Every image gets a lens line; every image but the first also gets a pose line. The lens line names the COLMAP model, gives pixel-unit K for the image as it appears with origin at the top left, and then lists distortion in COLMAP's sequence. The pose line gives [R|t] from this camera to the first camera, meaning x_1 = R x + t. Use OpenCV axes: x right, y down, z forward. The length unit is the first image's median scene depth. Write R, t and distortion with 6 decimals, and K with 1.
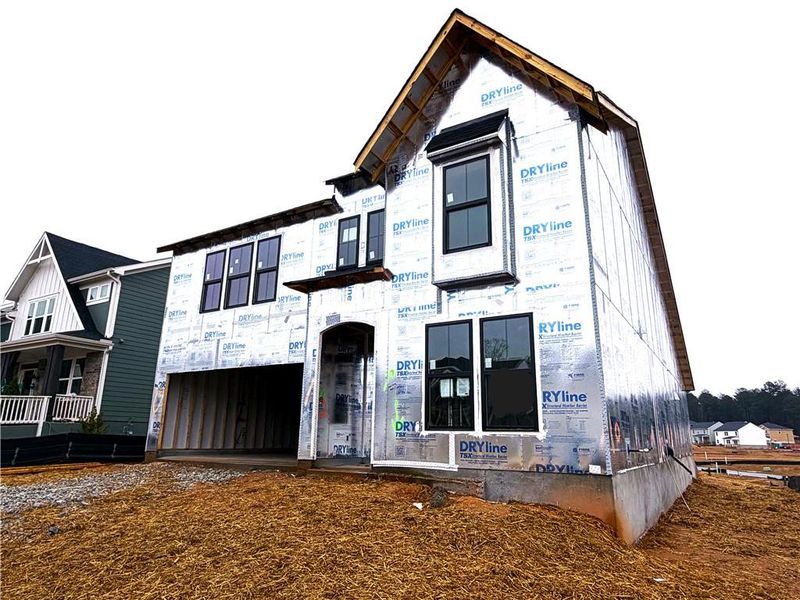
lens RADIAL K [[515.4, 0, 396.7], [0, 515.4, 294.7], [0, 0, 1]] dist [-0.019112, -0.000883]
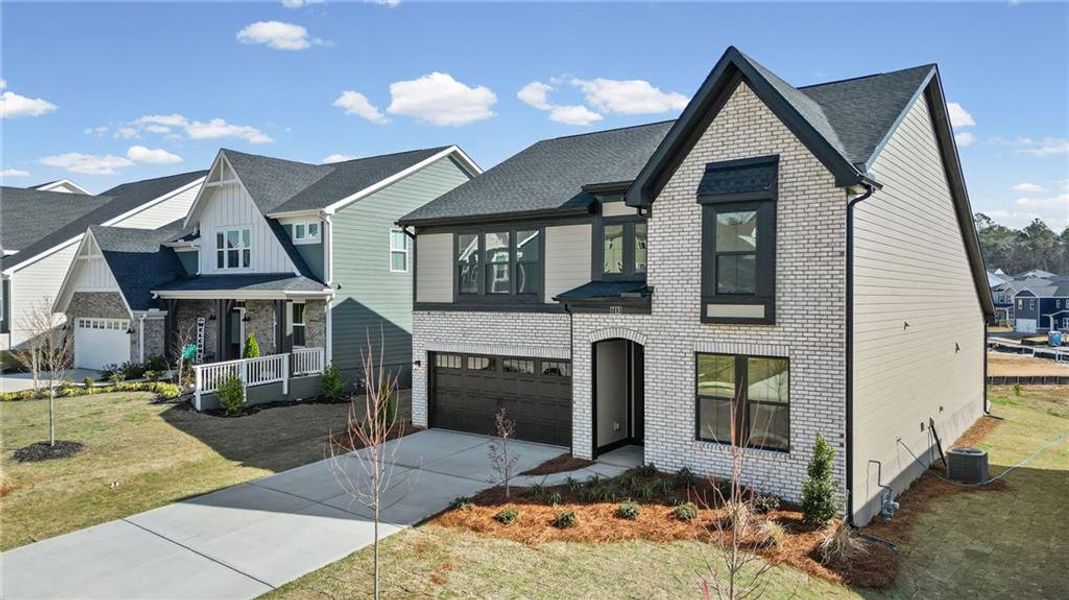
lens RADIAL K [[748.4, 0, 531.7], [0, 748.4, 301.6], [0, 0, 1]] dist [0.090461, -0.119728]
pose [[0.996017, -0.008421, -0.088767, -0.073910], [0.032030, 0.962873, 0.268049, -0.247432], [0.083214, -0.269824, 0.959307, -0.301551]]
